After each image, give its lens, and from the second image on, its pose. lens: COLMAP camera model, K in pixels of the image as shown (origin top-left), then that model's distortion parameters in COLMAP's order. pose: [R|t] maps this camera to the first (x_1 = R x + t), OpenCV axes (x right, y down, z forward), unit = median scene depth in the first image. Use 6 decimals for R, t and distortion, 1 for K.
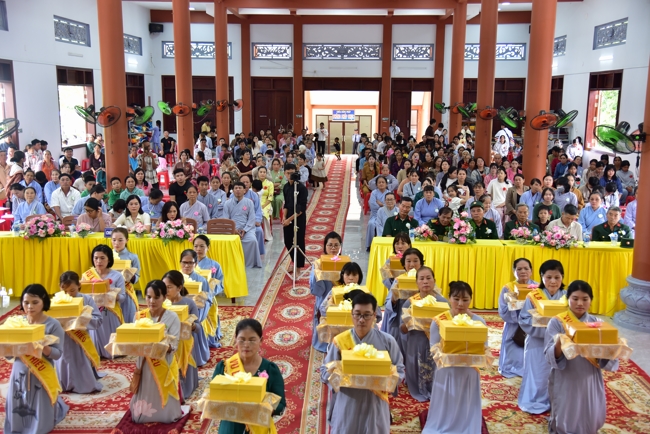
lens RADIAL K [[791.2, 0, 327.3], [0, 791.2, 222.4], [0, 0, 1]] dist [0.180824, 0.000000]
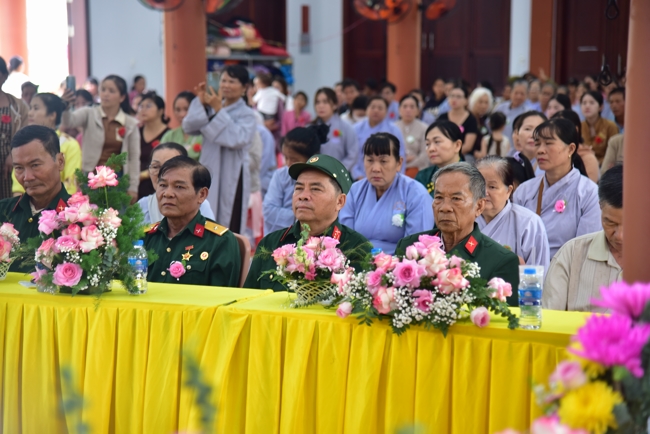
lens RADIAL K [[1829.1, 0, 323.5], [0, 1829.1, 219.5], [0, 0, 1]] dist [0.722446, 0.000000]
pose [[0.933510, 0.027836, -0.357468, 0.434966], [-0.053443, 0.996647, -0.061955, 0.034278], [0.354545, 0.076940, 0.931868, 0.462809]]
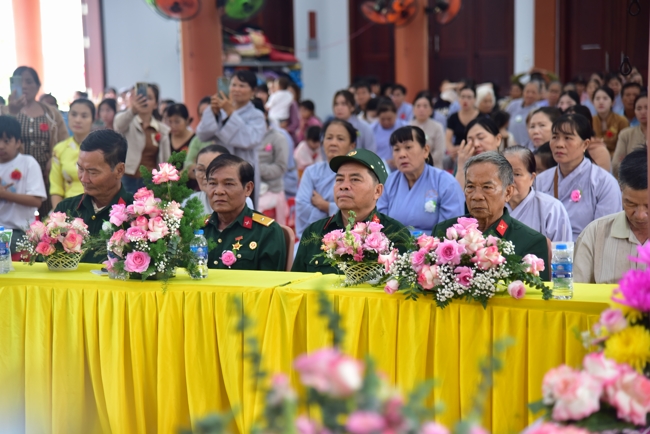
lens RADIAL K [[1829.1, 0, 324.2], [0, 1829.1, 215.7], [0, 0, 1]] dist [0.722446, 0.000000]
pose [[0.933355, 0.003020, -0.358941, 0.440892], [-0.028922, 0.997346, -0.066814, 0.043958], [0.357787, 0.072742, 0.930966, 0.409814]]
